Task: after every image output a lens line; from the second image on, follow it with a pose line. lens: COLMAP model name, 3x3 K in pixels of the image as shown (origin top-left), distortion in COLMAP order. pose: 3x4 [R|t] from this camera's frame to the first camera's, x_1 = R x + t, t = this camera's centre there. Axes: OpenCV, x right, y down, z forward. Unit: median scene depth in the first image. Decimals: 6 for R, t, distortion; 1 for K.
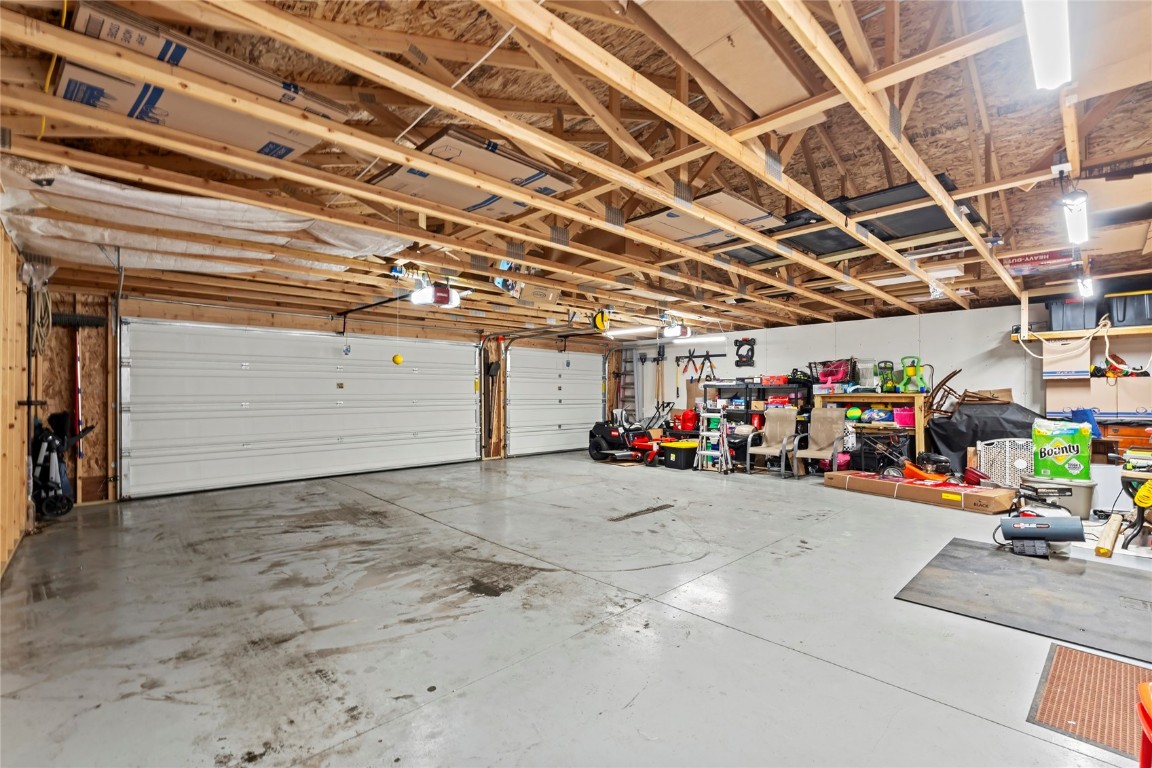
lens RADIAL K [[512.5, 0, 574.1], [0, 512.5, 391.3], [0, 0, 1]] dist [0.002164, 0.000122]
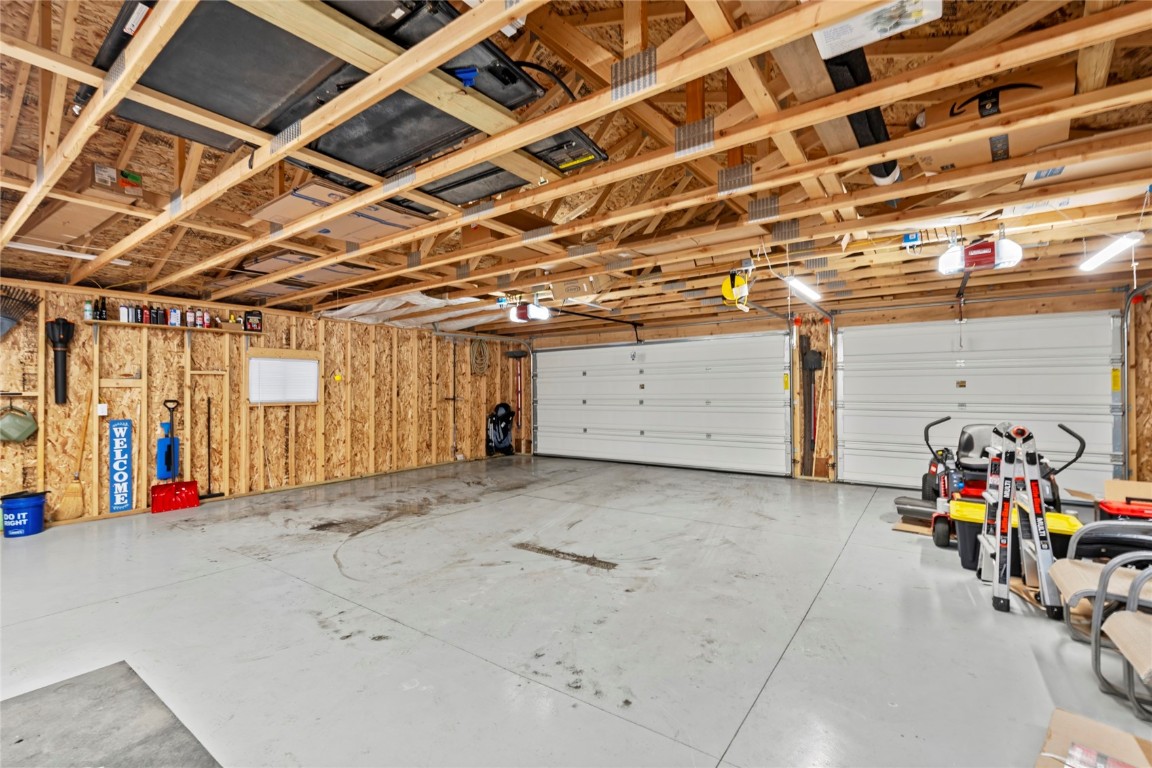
lens RADIAL K [[502.7, 0, 576.0], [0, 502.7, 384.0], [0, 0, 1]] dist [-0.001683, -0.000107]
pose [[0.168154, -0.016938, -0.985615, 0.921738], [0.013905, 0.999794, -0.014810, -0.004715], [0.985663, -0.011214, 0.168354, 0.950137]]
